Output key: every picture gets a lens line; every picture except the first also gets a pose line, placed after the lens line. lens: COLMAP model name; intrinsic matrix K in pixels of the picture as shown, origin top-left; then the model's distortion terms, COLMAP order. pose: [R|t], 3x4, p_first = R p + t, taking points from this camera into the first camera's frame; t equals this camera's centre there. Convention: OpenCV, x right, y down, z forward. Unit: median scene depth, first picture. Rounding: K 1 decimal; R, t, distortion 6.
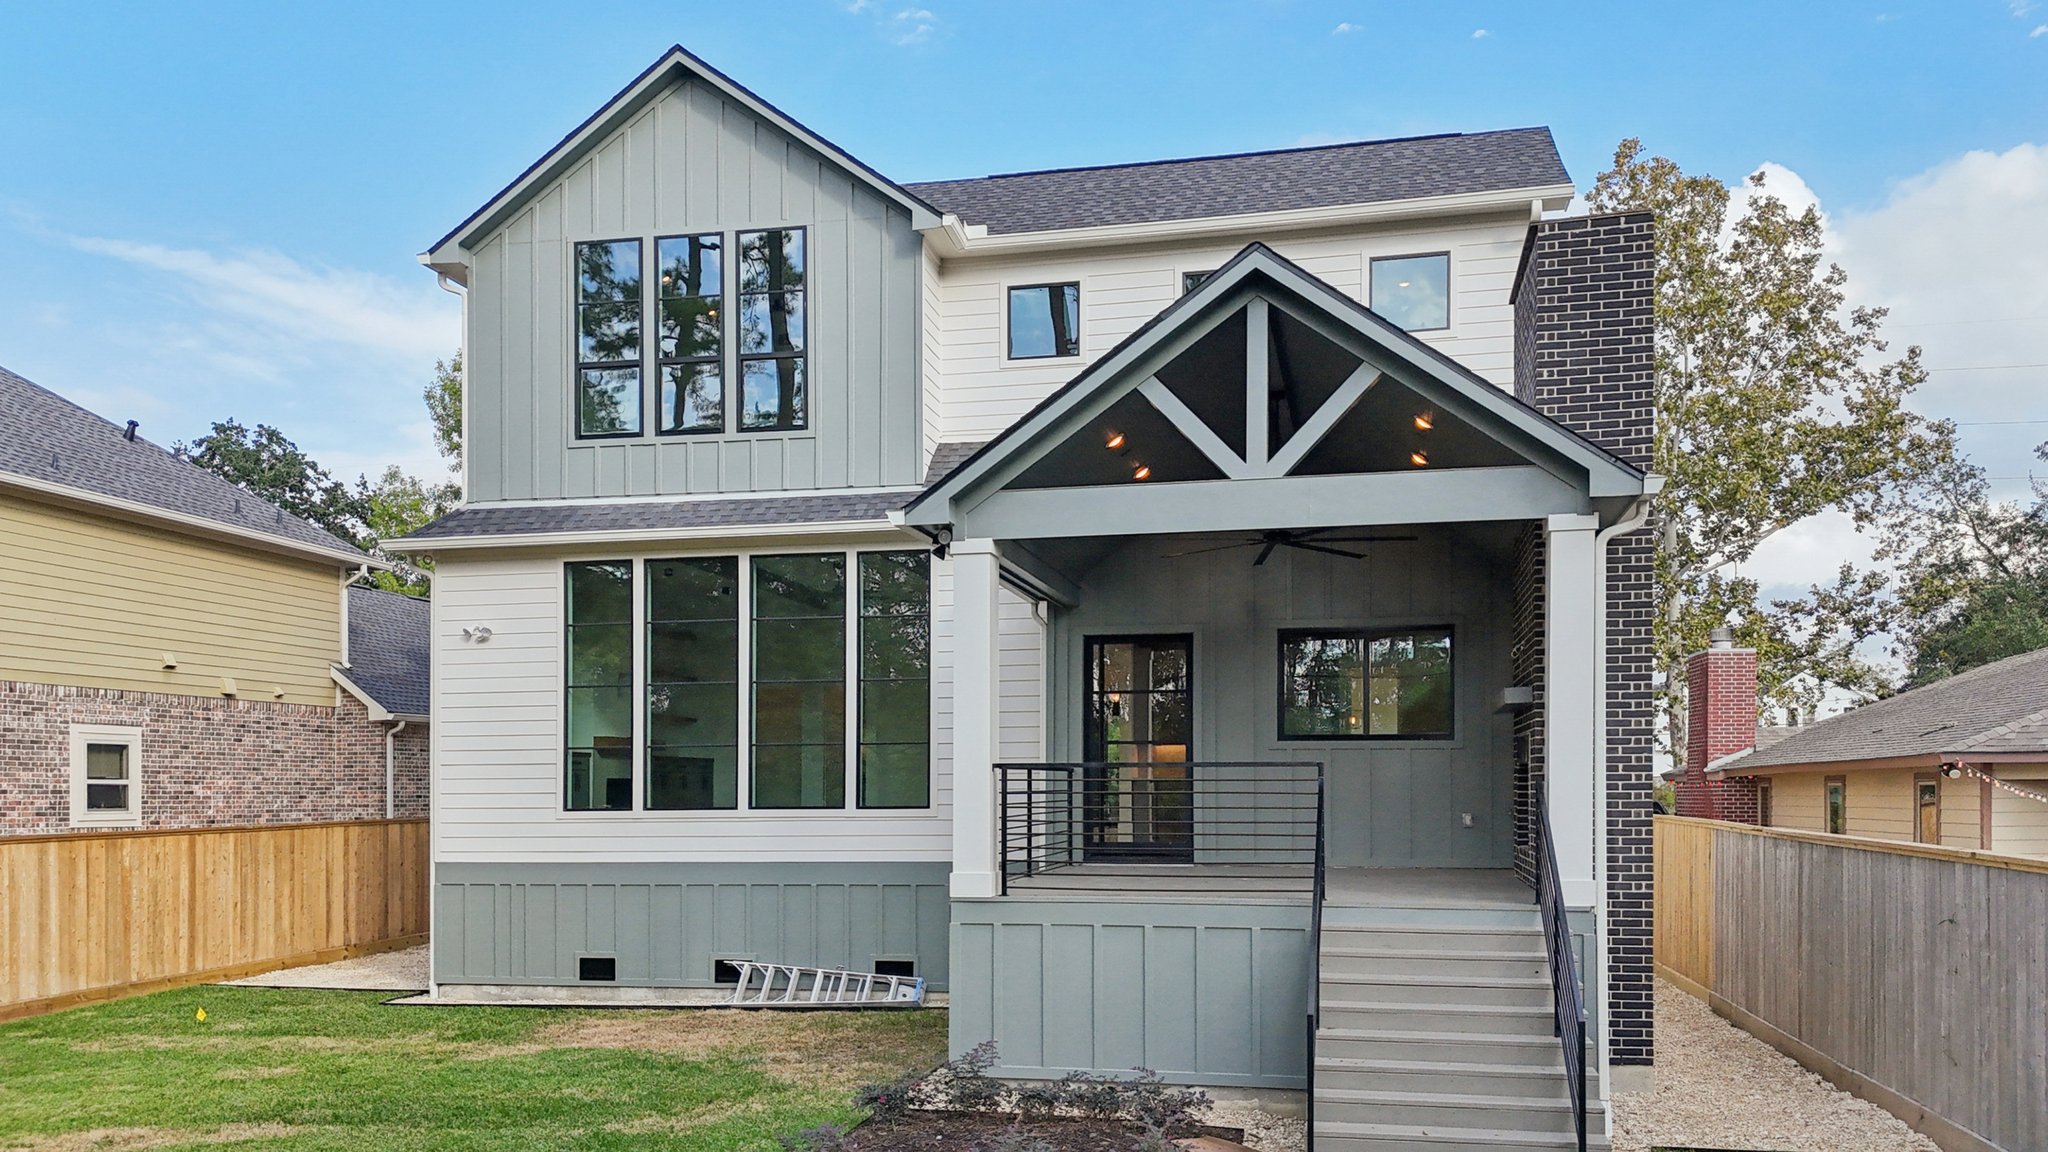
lens RADIAL K [[1586.0, 0, 1019.9], [0, 1586.0, 698.1], [0, 0, 1]] dist [0.051687, -0.069657]
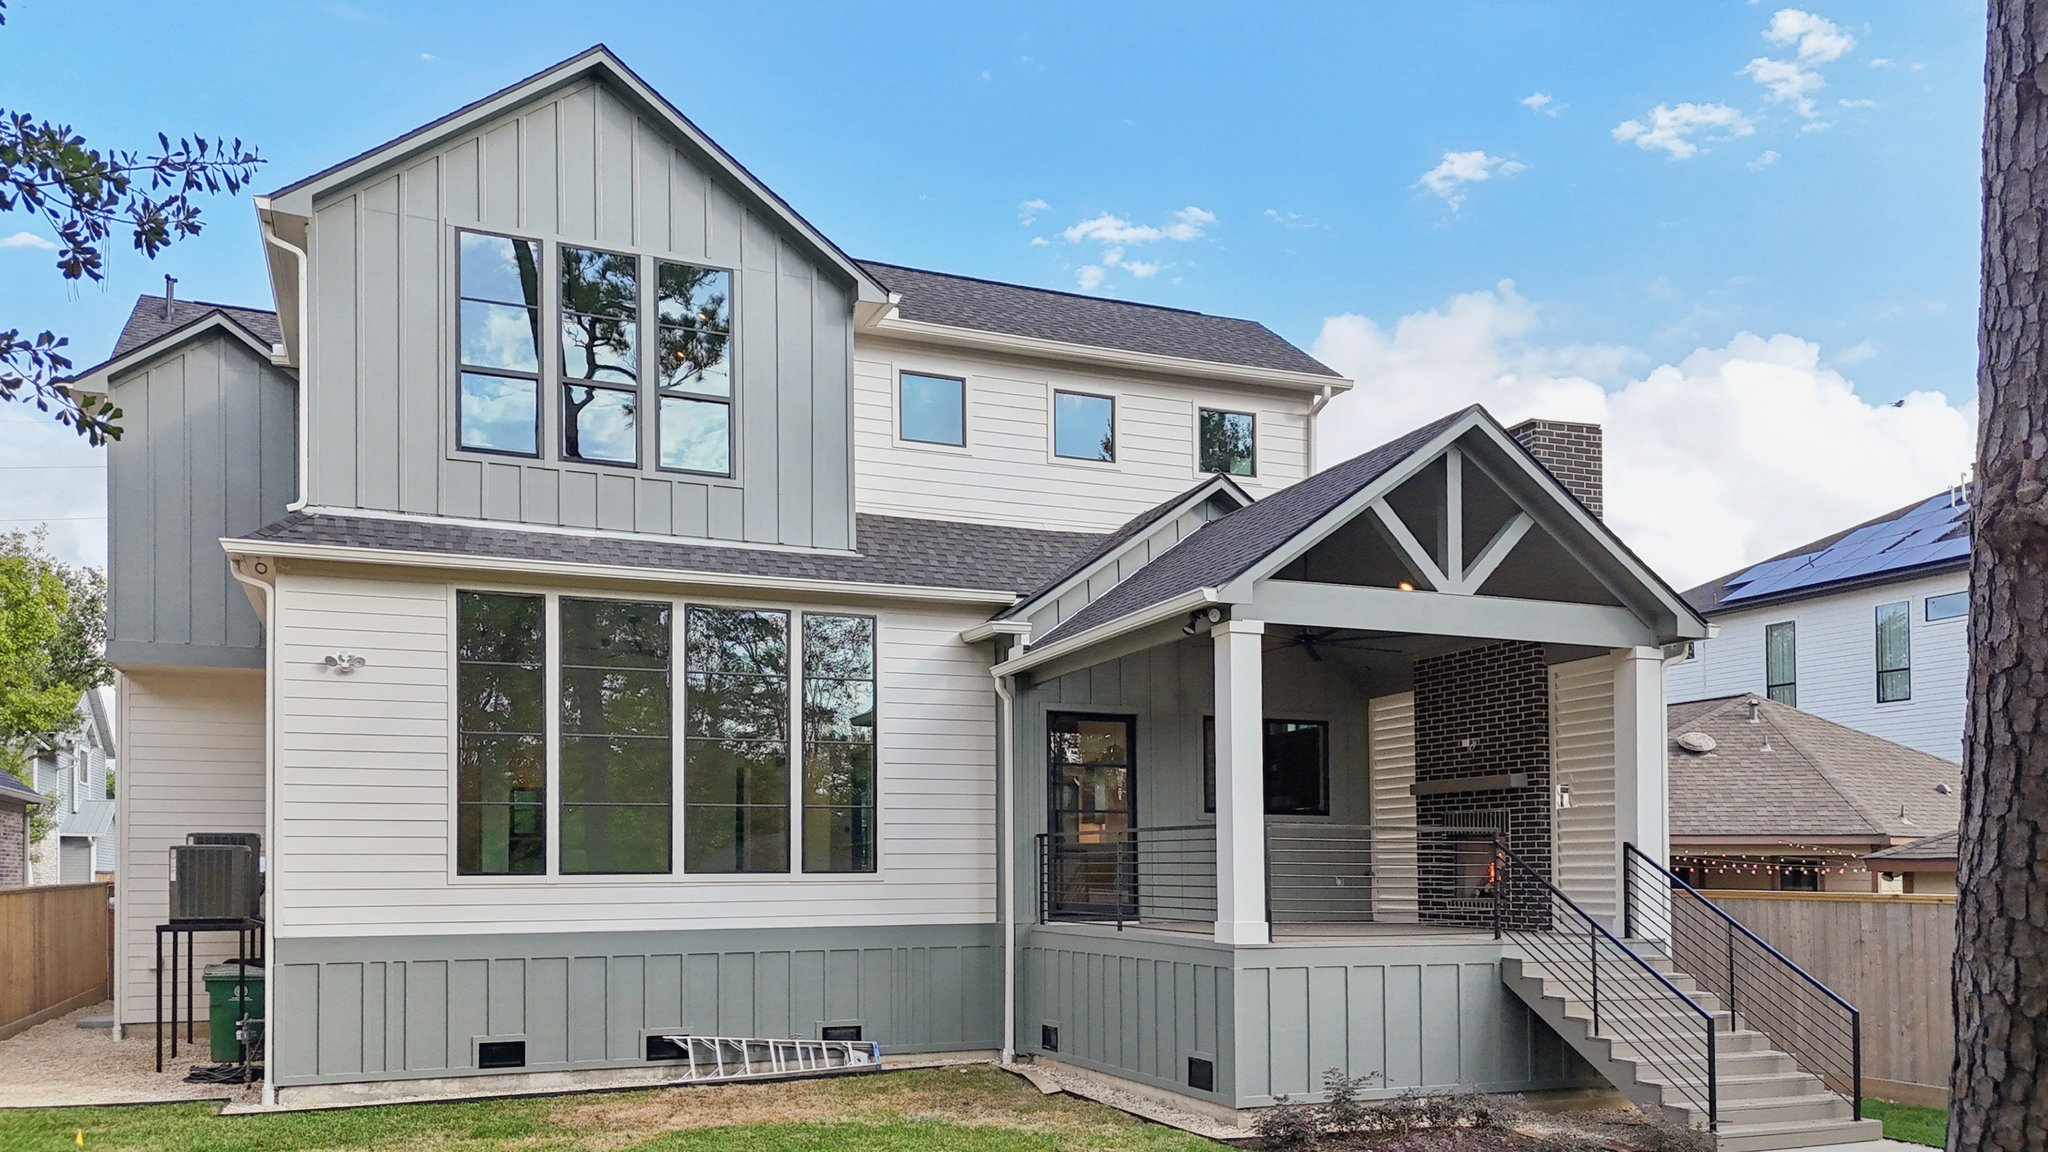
lens RADIAL K [[1529.9, 0, 1016.2], [0, 1529.9, 754.7], [0, 0, 1]] dist [0.048071, -0.053474]
pose [[0.832884, 0.047848, 0.551375, -0.501827], [-0.034605, 0.998809, -0.034403, 0.023832], [-0.552365, 0.009573, 0.833548, 0.133456]]
